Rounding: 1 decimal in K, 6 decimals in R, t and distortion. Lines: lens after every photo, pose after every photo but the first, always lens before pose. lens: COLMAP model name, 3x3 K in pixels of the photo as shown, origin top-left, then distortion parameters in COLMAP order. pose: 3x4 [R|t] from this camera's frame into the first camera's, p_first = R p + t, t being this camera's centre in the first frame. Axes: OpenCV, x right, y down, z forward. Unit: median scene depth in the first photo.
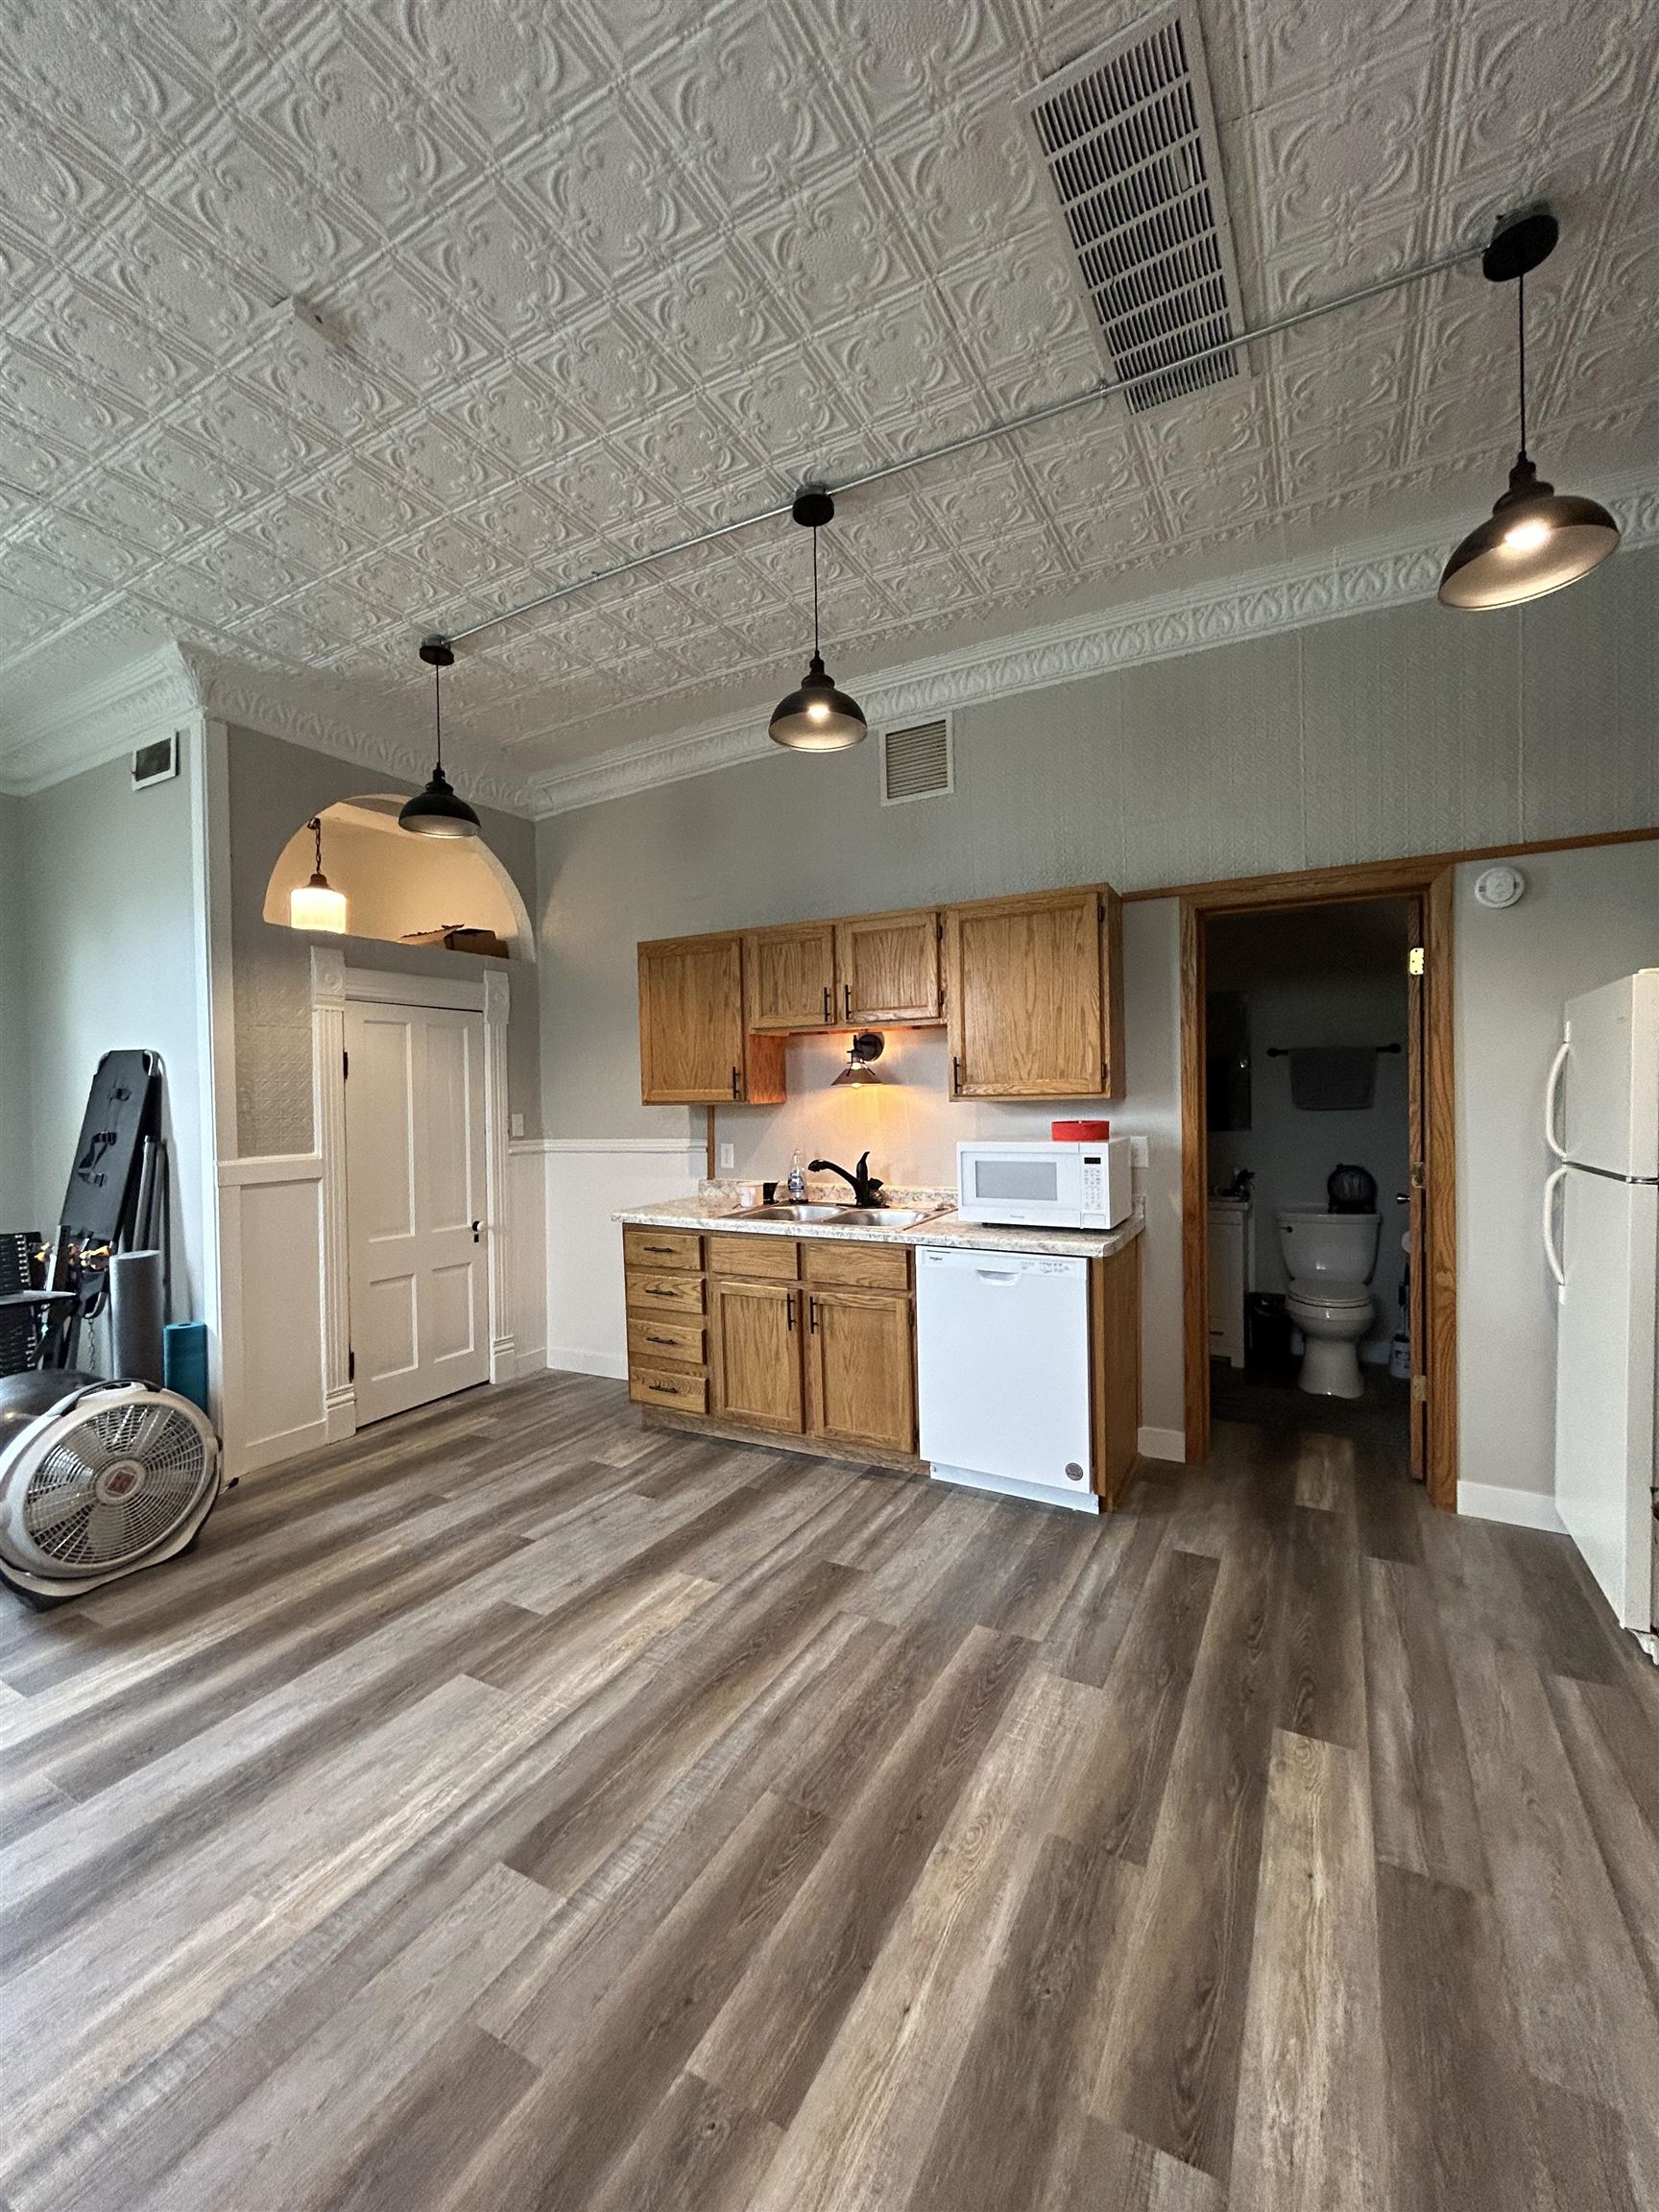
lens RADIAL K [[897.2, 0, 834.7], [0, 897.2, 1104.8], [0, 0, 1]] dist [-0.001628, 0.000655]
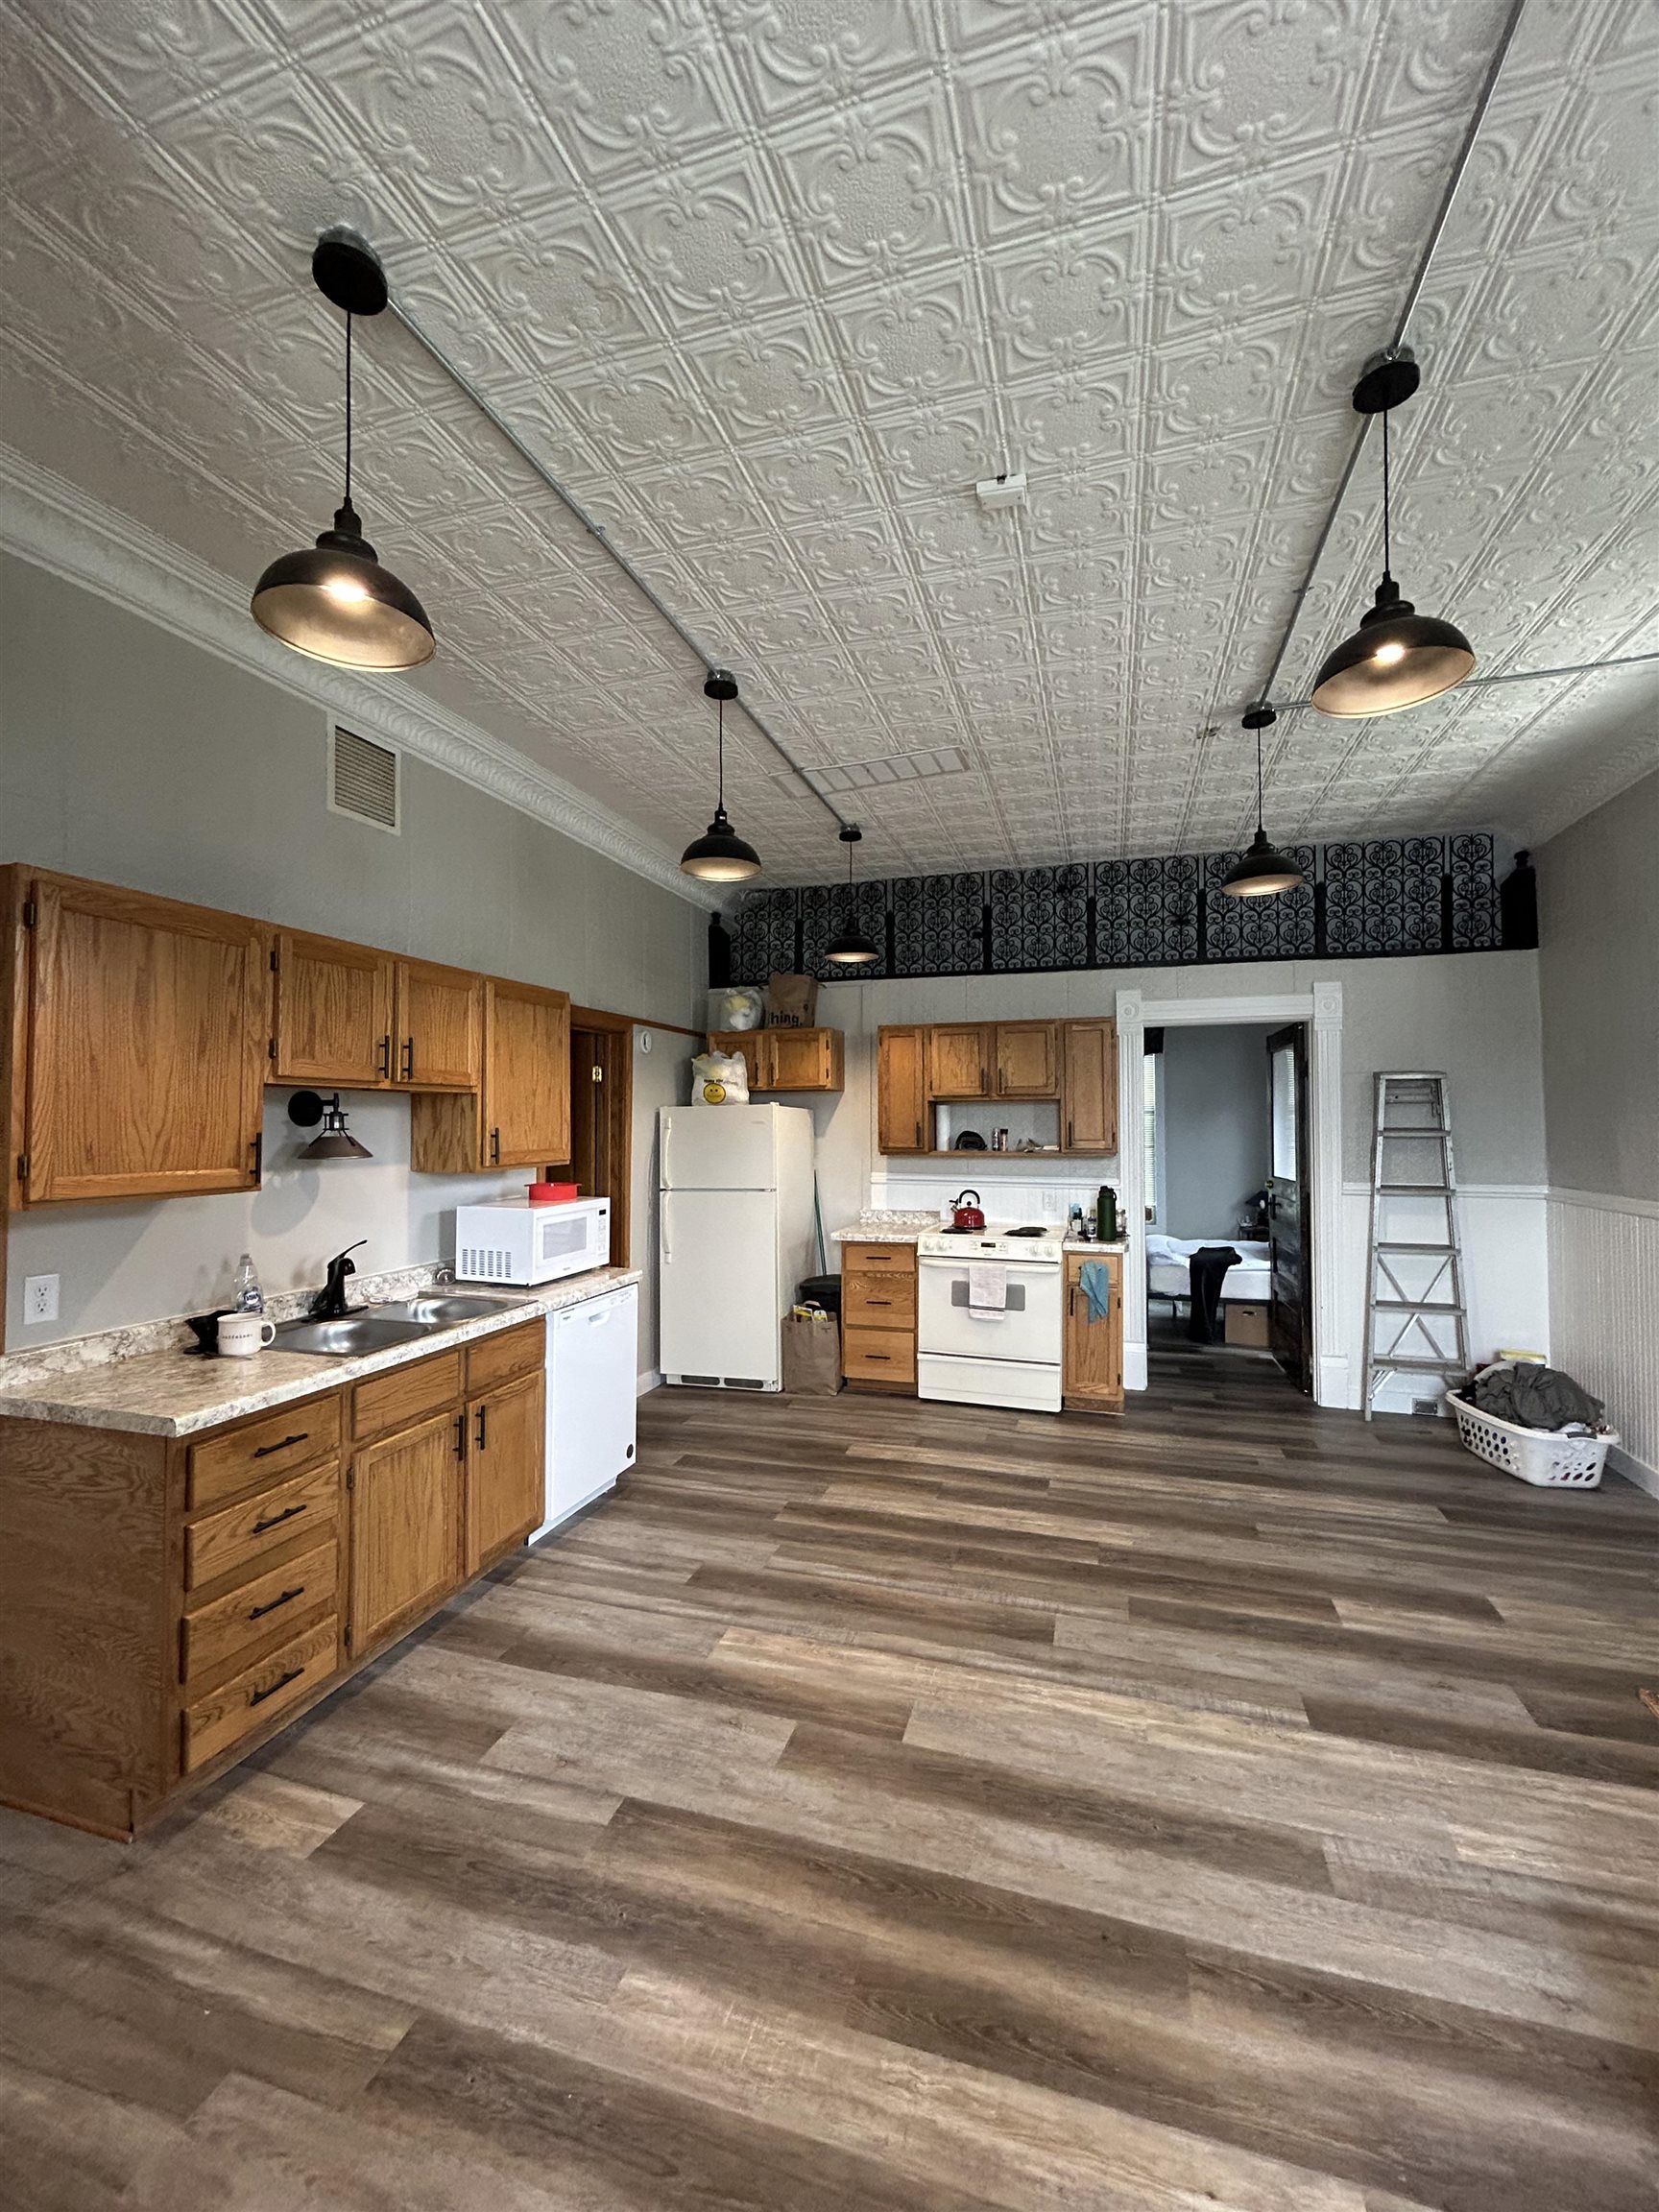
lens RADIAL K [[897.2, 0, 831.5], [0, 897.2, 1106.2], [0, 0, 1]] dist [-0.001628, 0.000655]
pose [[-0.202235, 0.035855, 0.978681, -1.083898], [0.019792, 0.999275, -0.032520, -0.043382], [-0.979137, 0.012794, -0.202798, 0.970143]]
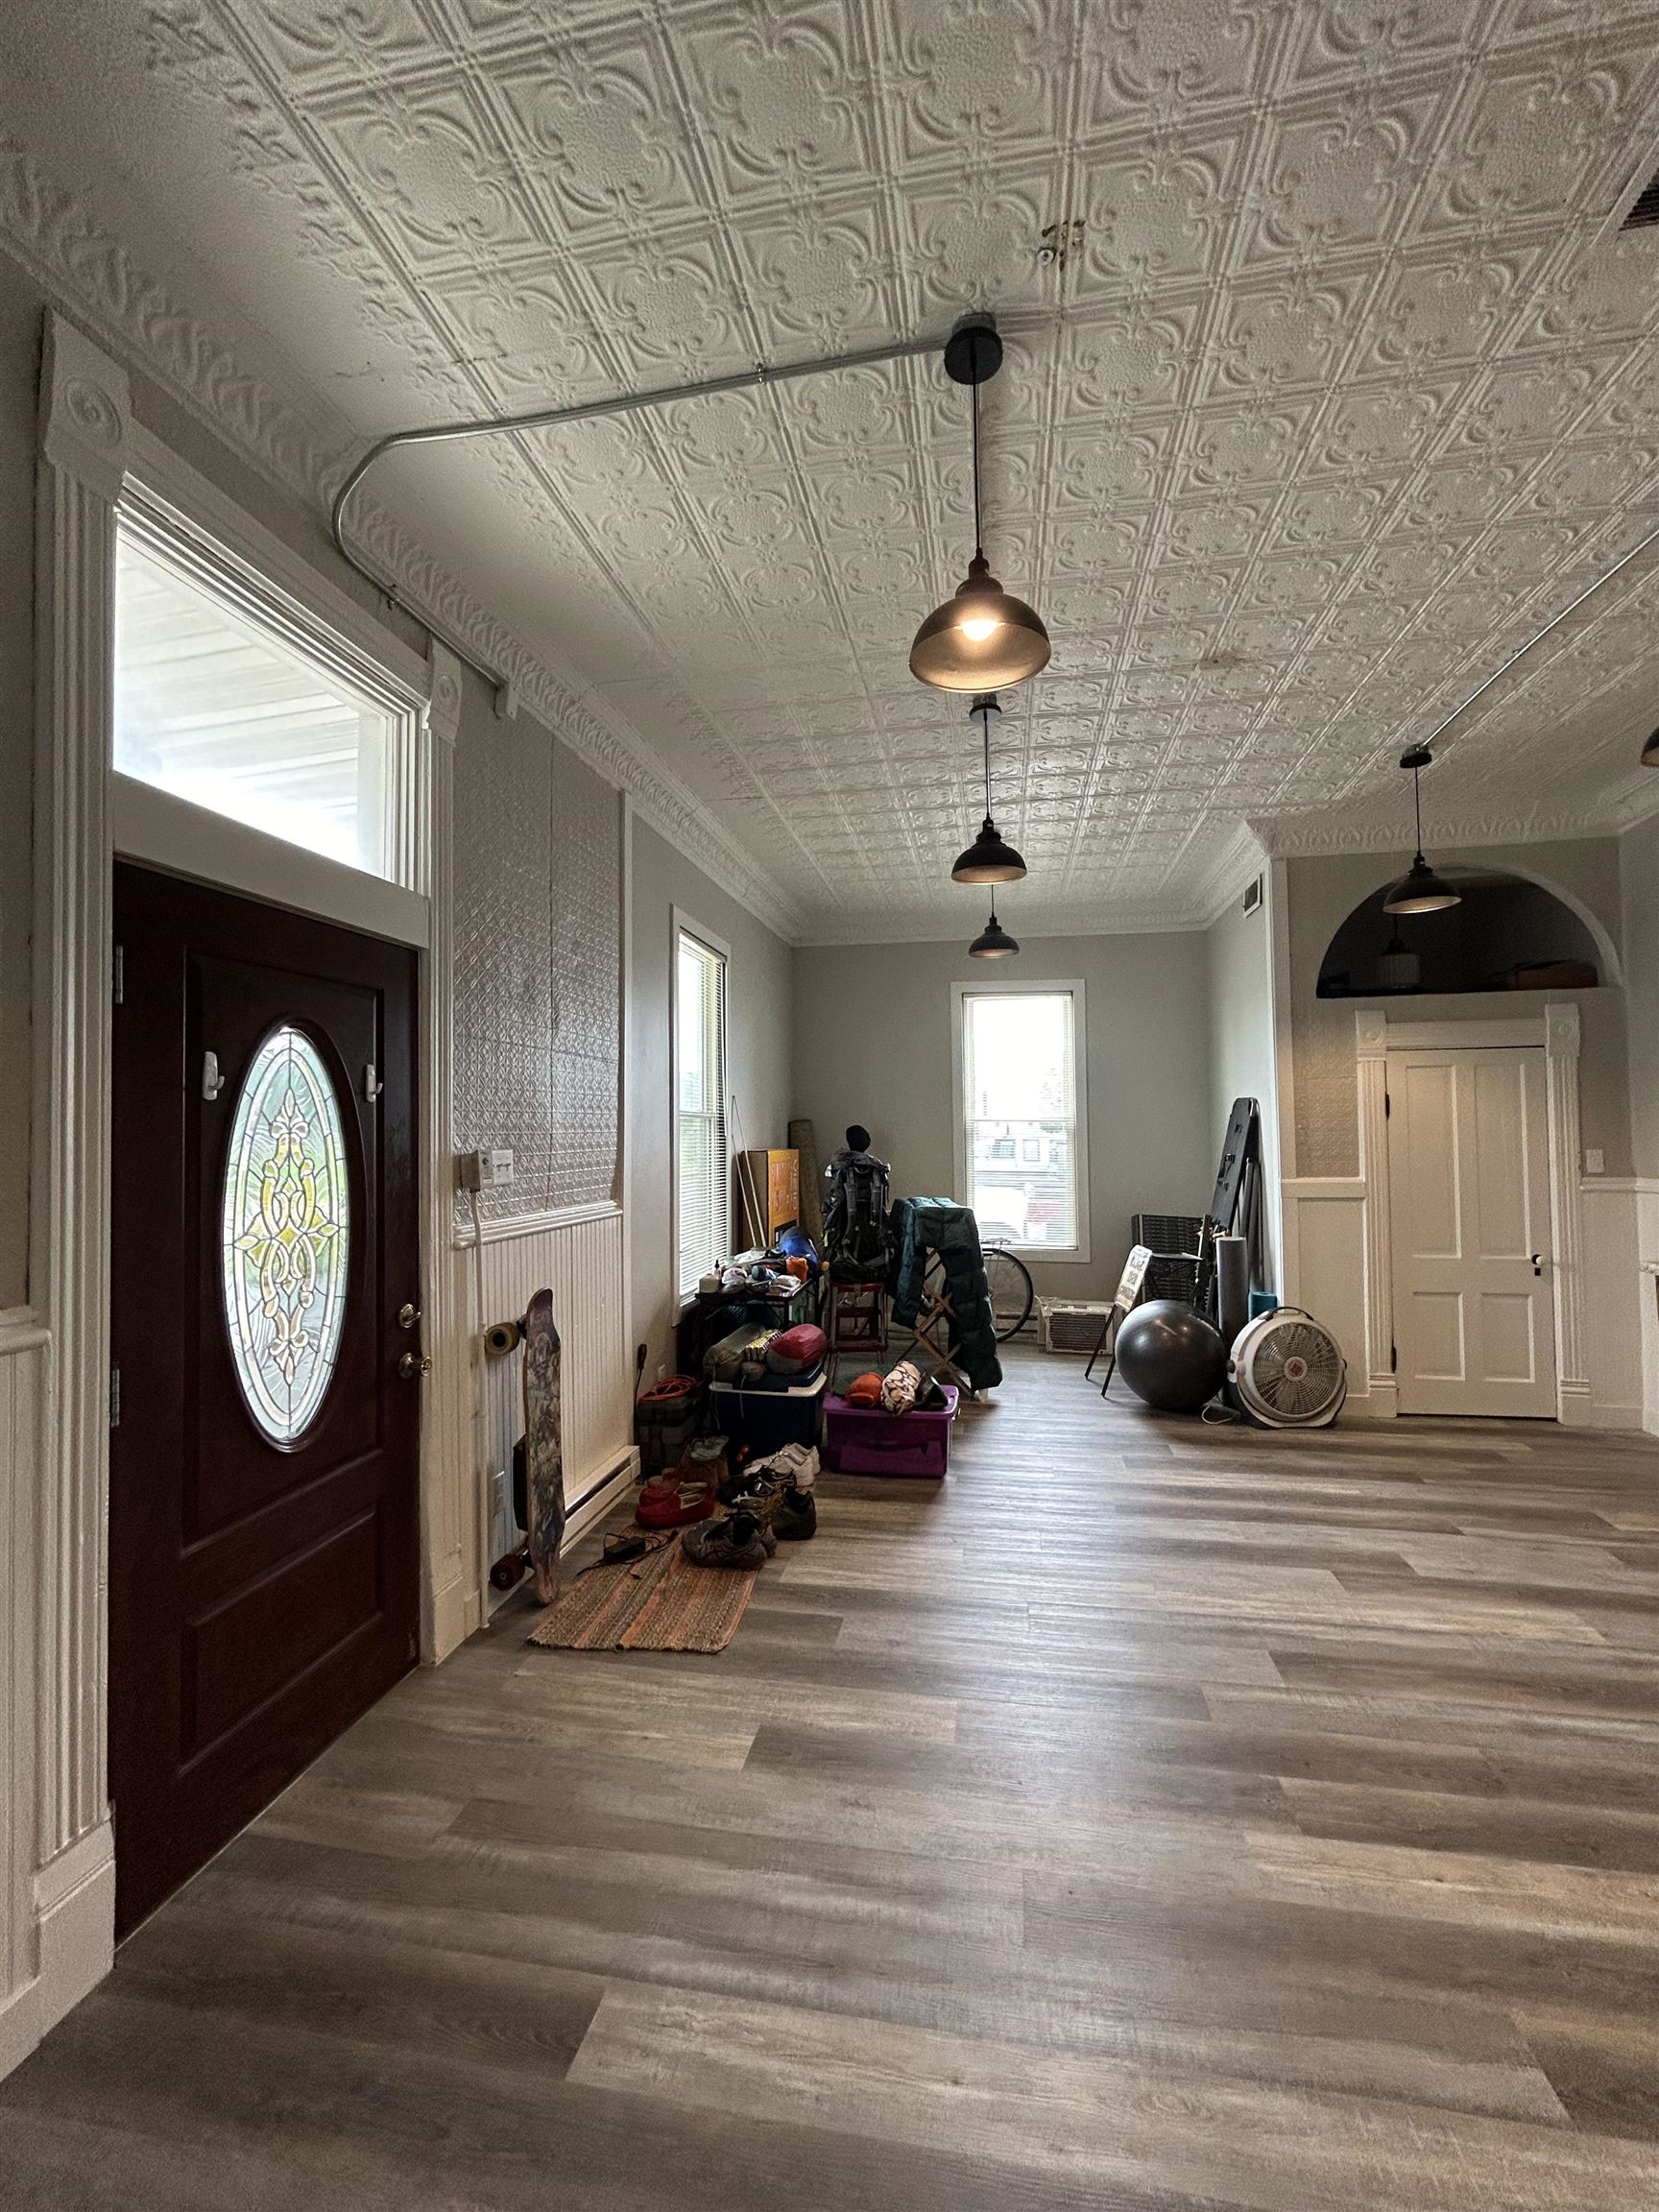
lens RADIAL K [[897.2, 0, 833.2], [0, 897.2, 1118.9], [0, 0, 1]] dist [-0.001628, 0.000655]
pose [[0.314784, 0.001225, -0.949163, 0.479063], [-0.001706, 0.999998, 0.000724, -0.034531], [0.949162, 0.001392, 0.314785, -0.104290]]
